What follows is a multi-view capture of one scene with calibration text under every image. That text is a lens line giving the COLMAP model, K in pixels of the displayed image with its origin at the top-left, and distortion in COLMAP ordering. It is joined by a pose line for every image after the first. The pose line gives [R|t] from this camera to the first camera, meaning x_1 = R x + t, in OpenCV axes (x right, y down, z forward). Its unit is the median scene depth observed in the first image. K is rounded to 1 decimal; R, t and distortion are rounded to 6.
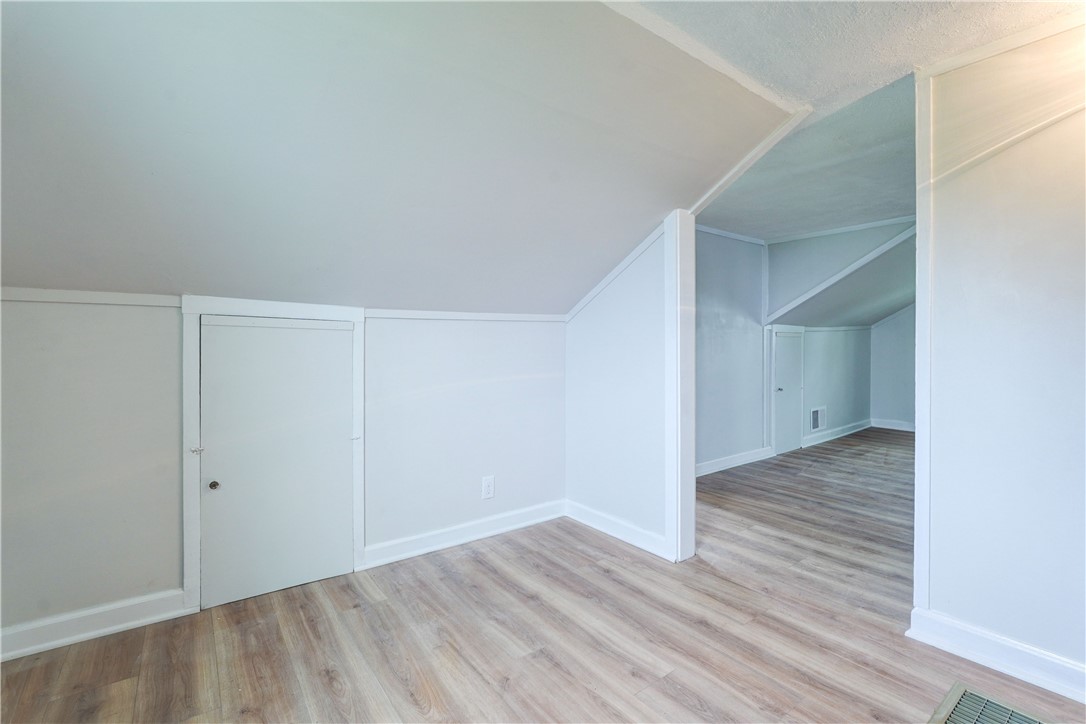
lens RADIAL K [[503.1, 0, 543.0], [0, 503.1, 362.0], [0, 0, 1]] dist [-0.000331, 0.000175]
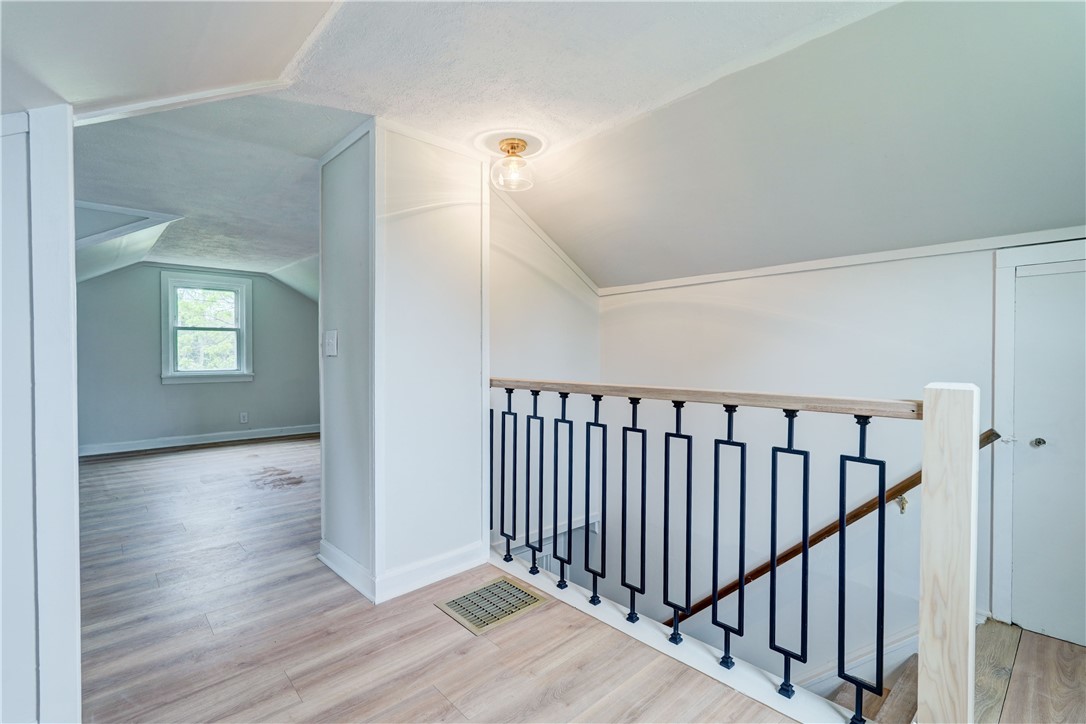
lens RADIAL K [[503.1, 0, 543.0], [0, 503.1, 362.0], [0, 0, 1]] dist [-0.000331, 0.000175]
pose [[-0.114887, -0.012364, 0.993302, -0.452354], [0.039491, 0.999075, 0.017003, -0.010580], [-0.992593, 0.041180, -0.114293, 0.735328]]
